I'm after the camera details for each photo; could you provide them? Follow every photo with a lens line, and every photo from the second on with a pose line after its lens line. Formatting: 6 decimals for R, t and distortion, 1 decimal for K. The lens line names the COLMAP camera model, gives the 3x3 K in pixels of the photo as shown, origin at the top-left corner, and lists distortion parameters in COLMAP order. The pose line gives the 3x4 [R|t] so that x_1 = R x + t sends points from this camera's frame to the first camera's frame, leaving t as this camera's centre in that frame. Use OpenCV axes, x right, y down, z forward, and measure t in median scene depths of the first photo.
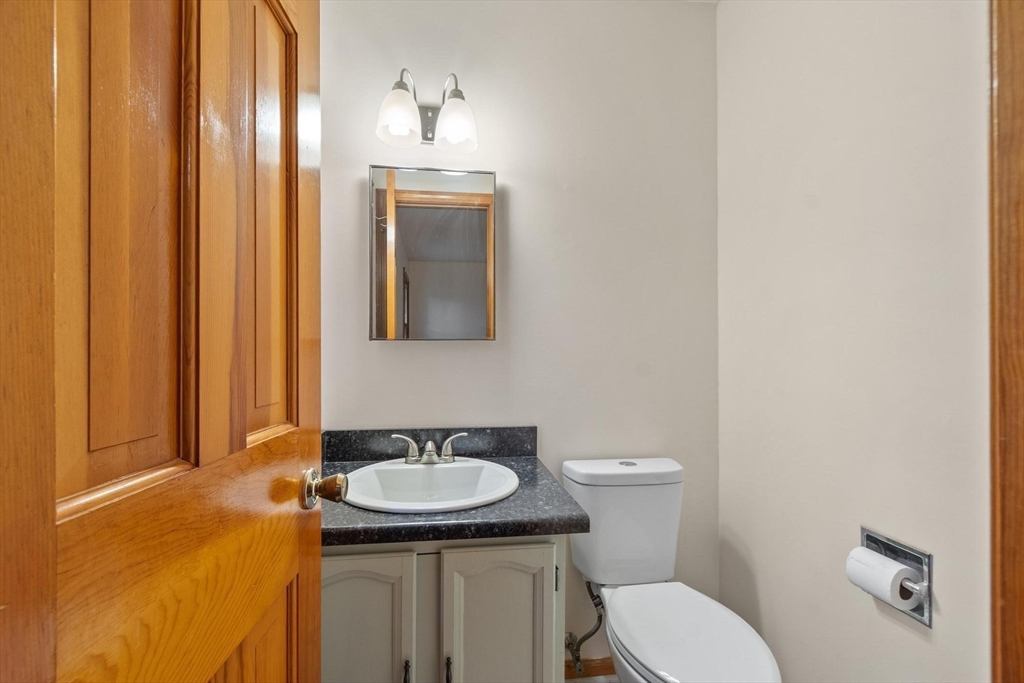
lens RADIAL K [[450.0, 0, 501.6], [0, 450.0, 350.5], [0, 0, 1]] dist [0.001038, 0.000222]
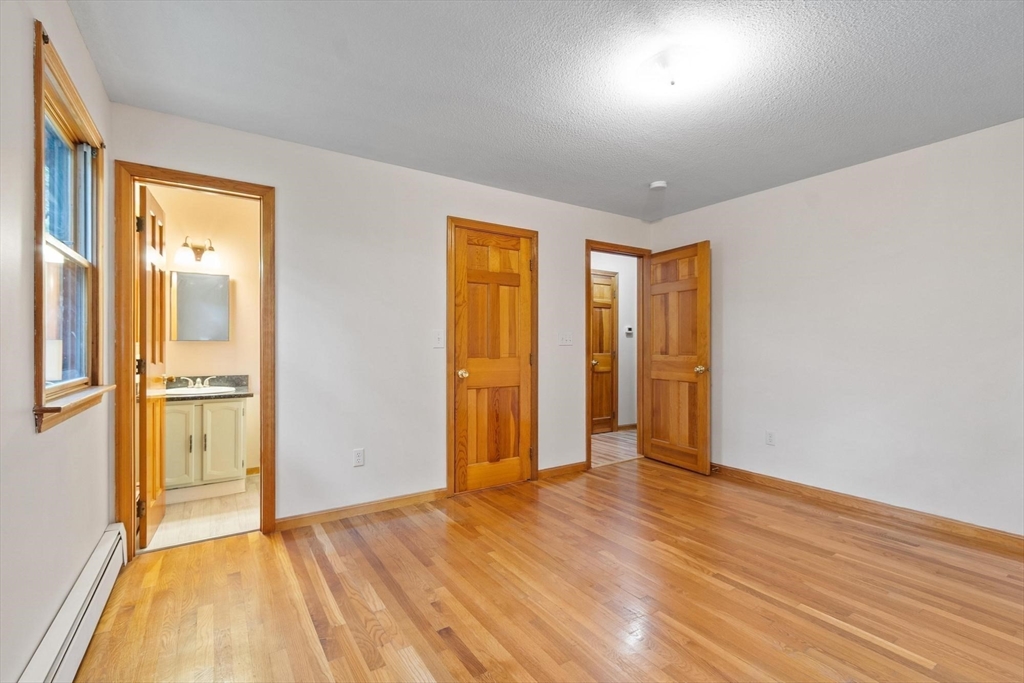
lens RADIAL K [[454.3, 0, 512.0], [0, 454.3, 341.5], [0, 0, 1]] dist [0.001225, 0.000157]
pose [[0.899145, 0.002098, 0.437645, 0.331161], [-0.003102, 0.999994, 0.001579, -0.032346], [-0.437639, -0.002777, 0.899147, -2.232900]]
